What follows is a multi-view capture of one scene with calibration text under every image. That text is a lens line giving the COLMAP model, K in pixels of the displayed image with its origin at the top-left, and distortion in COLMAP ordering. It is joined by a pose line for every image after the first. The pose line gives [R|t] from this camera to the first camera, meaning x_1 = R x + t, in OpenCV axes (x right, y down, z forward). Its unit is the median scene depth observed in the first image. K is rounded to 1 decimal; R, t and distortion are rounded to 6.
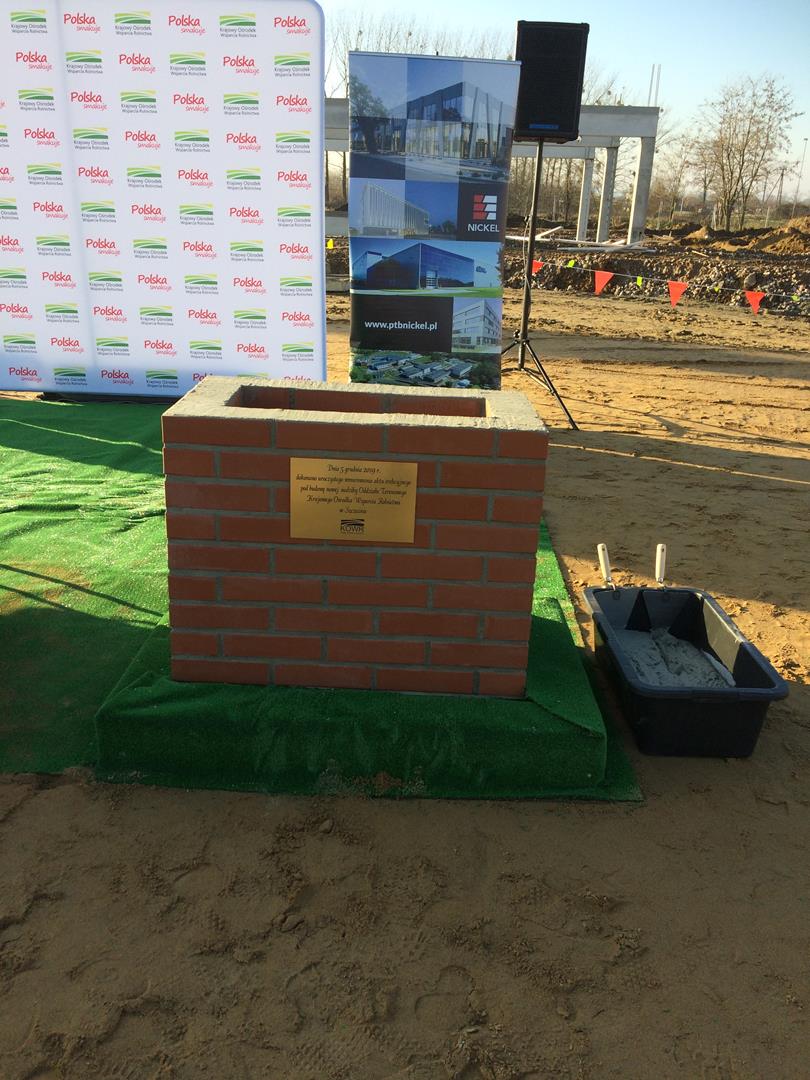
lens RADIAL K [[904.7, 0, 405.1], [0, 904.7, 544.1], [0, 0, 1]] dist [0.137226, -0.205926]
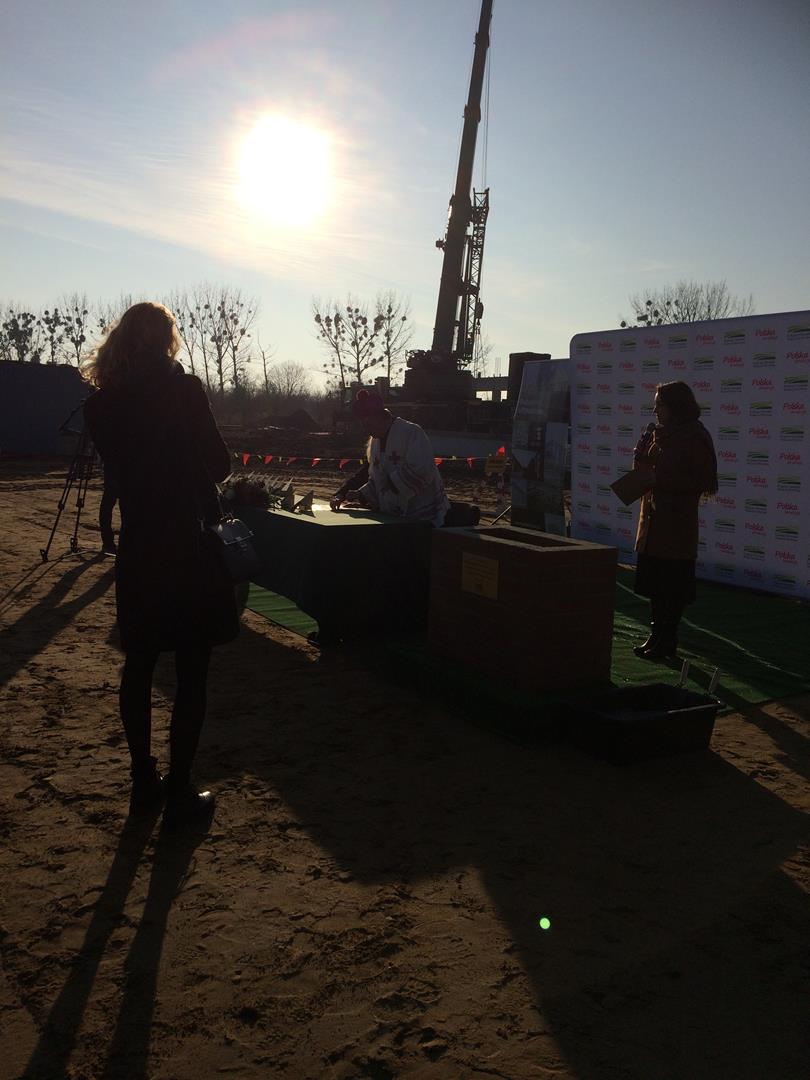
lens RADIAL K [[904.7, 0, 405.1], [0, 904.7, 544.1], [0, 0, 1]] dist [0.137226, -0.205926]
pose [[0.535029, 0.101499, -0.838715, 0.661954], [-0.310004, 0.947093, -0.083142, 0.046518], [0.785902, 0.304488, 0.538187, -0.127441]]
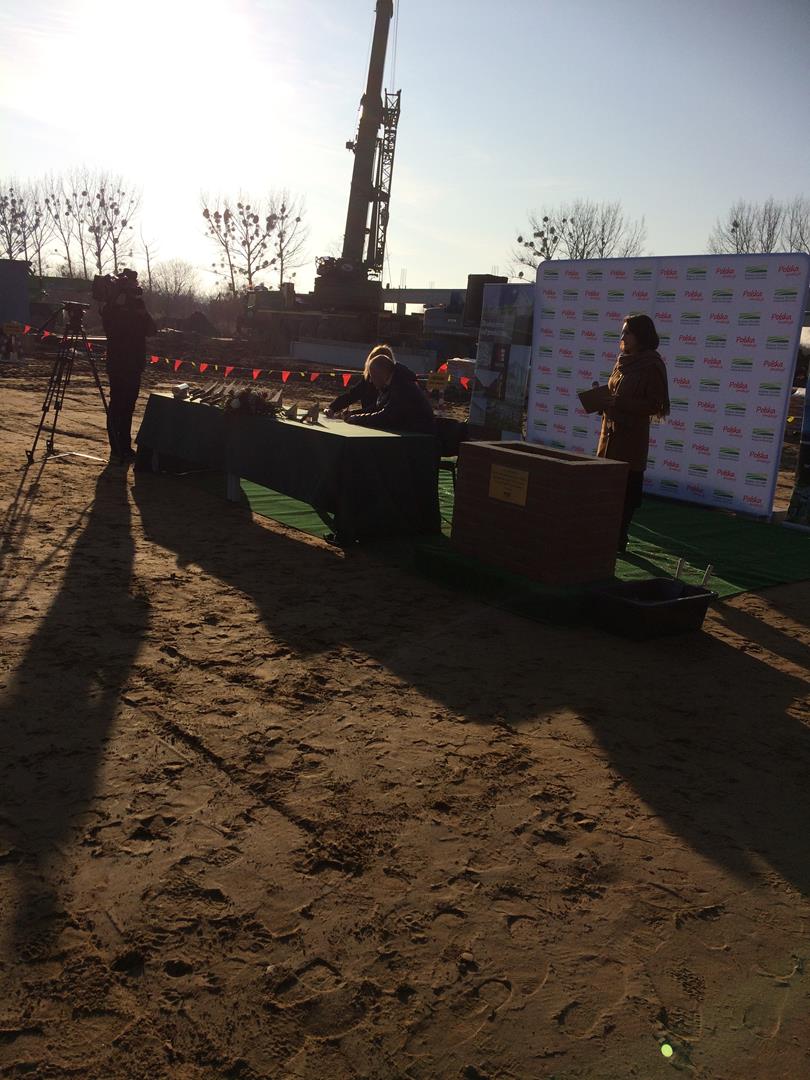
lens RADIAL K [[904.7, 0, 405.1], [0, 904.7, 544.1], [0, 0, 1]] dist [0.137226, -0.205926]
pose [[0.630732, 0.188445, -0.752772, 0.664948], [-0.321262, 0.946441, -0.032251, 0.110610], [0.706376, 0.262179, 0.657491, -0.311579]]
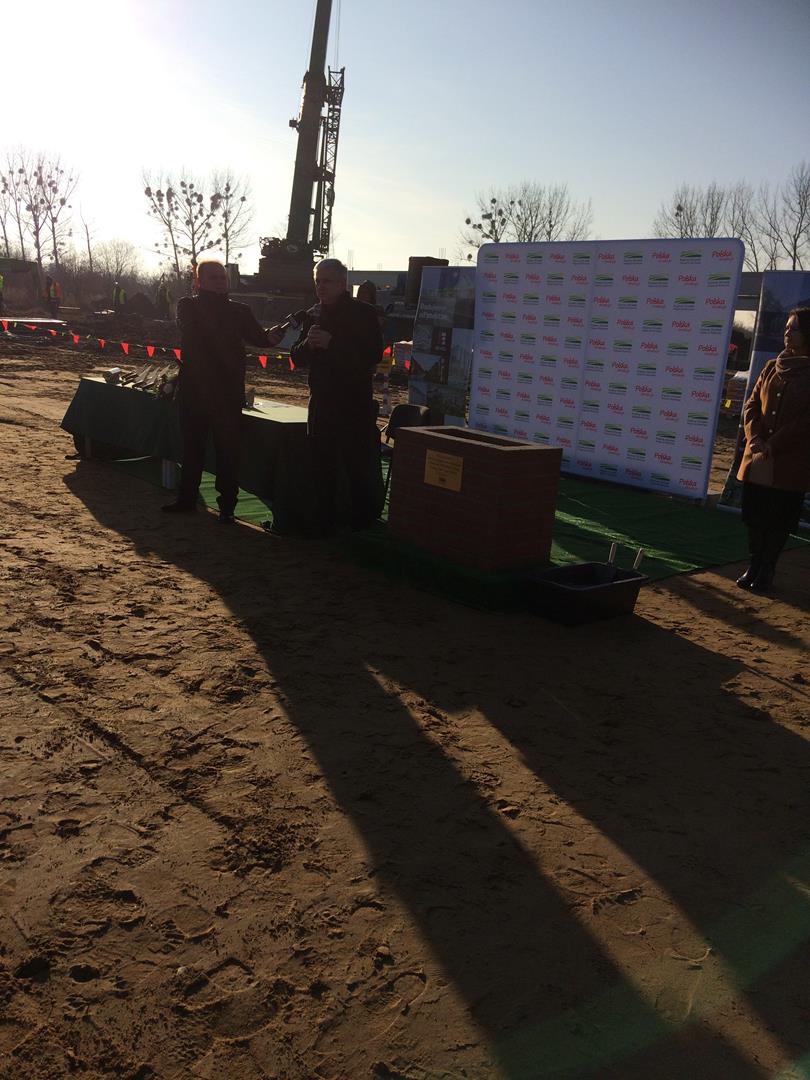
lens RADIAL K [[906.6, 0, 404.0], [0, 906.6, 547.4], [0, 0, 1]] dist [0.134887, -0.208002]
pose [[0.670346, 0.195974, -0.715703, 0.670912], [-0.308647, 0.950742, -0.028755, 0.101833], [0.674814, 0.240175, 0.697813, -0.294147]]
